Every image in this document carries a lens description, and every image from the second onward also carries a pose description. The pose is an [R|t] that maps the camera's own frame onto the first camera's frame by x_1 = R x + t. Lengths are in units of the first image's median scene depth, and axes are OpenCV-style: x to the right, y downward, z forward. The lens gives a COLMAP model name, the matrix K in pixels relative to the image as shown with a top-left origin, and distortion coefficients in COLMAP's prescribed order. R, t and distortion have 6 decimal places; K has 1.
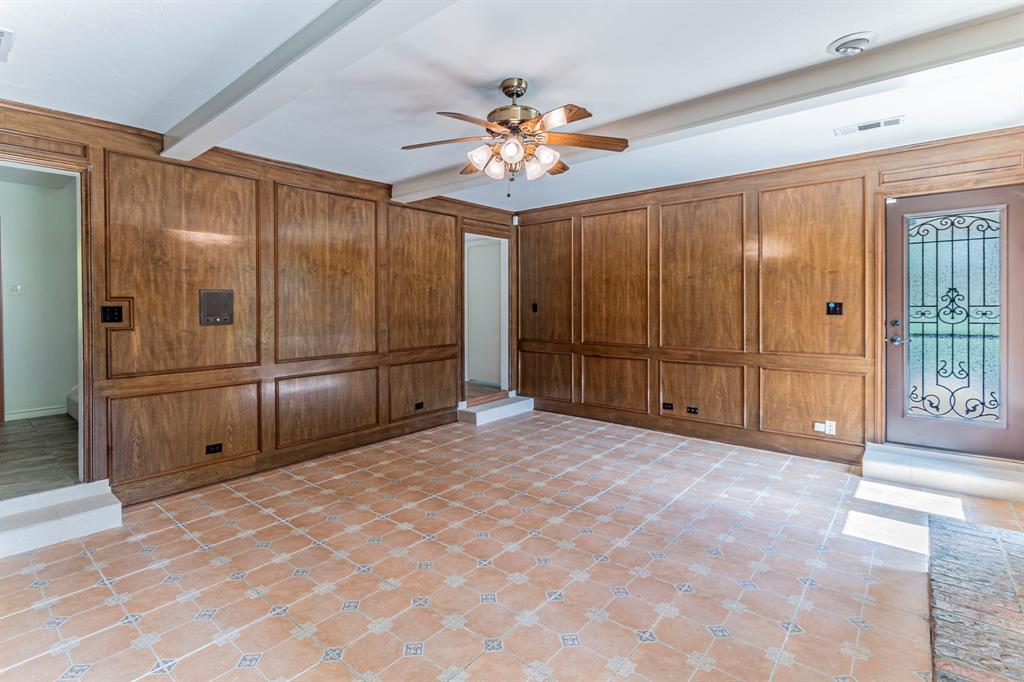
lens RADIAL K [[480.5, 0, 506.3], [0, 480.5, 307.1], [0, 0, 1]] dist [0.001193, -0.001289]
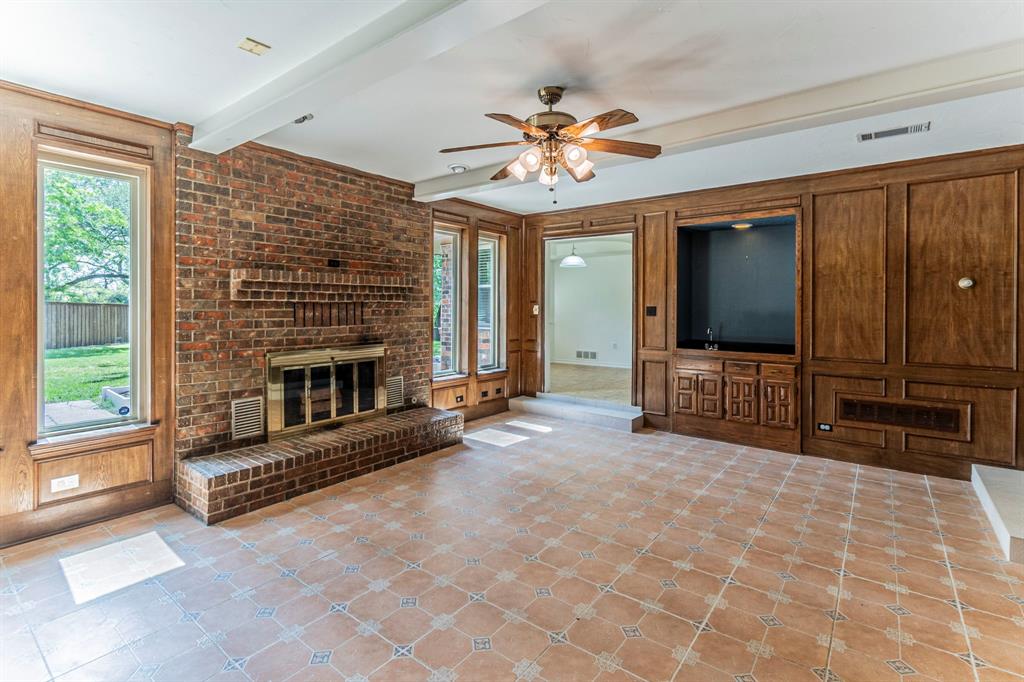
lens RADIAL K [[480.5, 0, 506.3], [0, 480.5, 307.1], [0, 0, 1]] dist [0.001193, -0.001289]
pose [[-0.999558, 0.001832, -0.029662, 0.089973], [0.001640, 0.999978, 0.006483, -0.006272], [0.029674, 0.006431, -0.999539, 1.289888]]
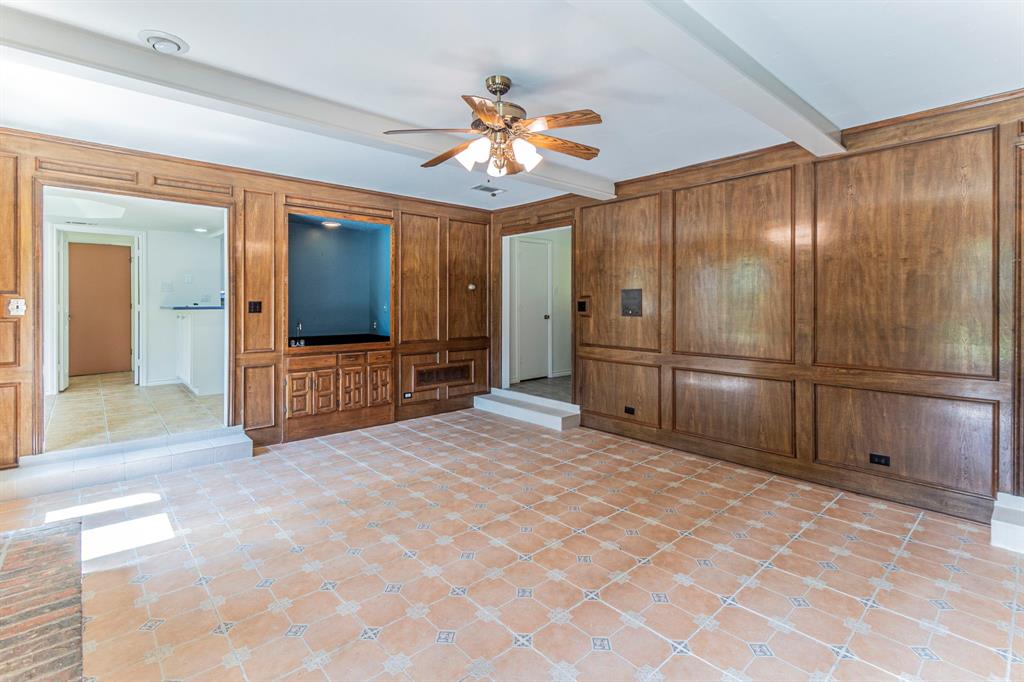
lens RADIAL K [[483.8, 0, 502.8], [0, 483.8, 302.5], [0, 0, 1]] dist [0.001526, -0.000423]
pose [[-0.147895, 0.005889, -0.988985, 0.645236], [-0.003969, 0.999971, 0.006548, -0.005907], [0.988995, 0.004893, -0.147868, 0.739035]]
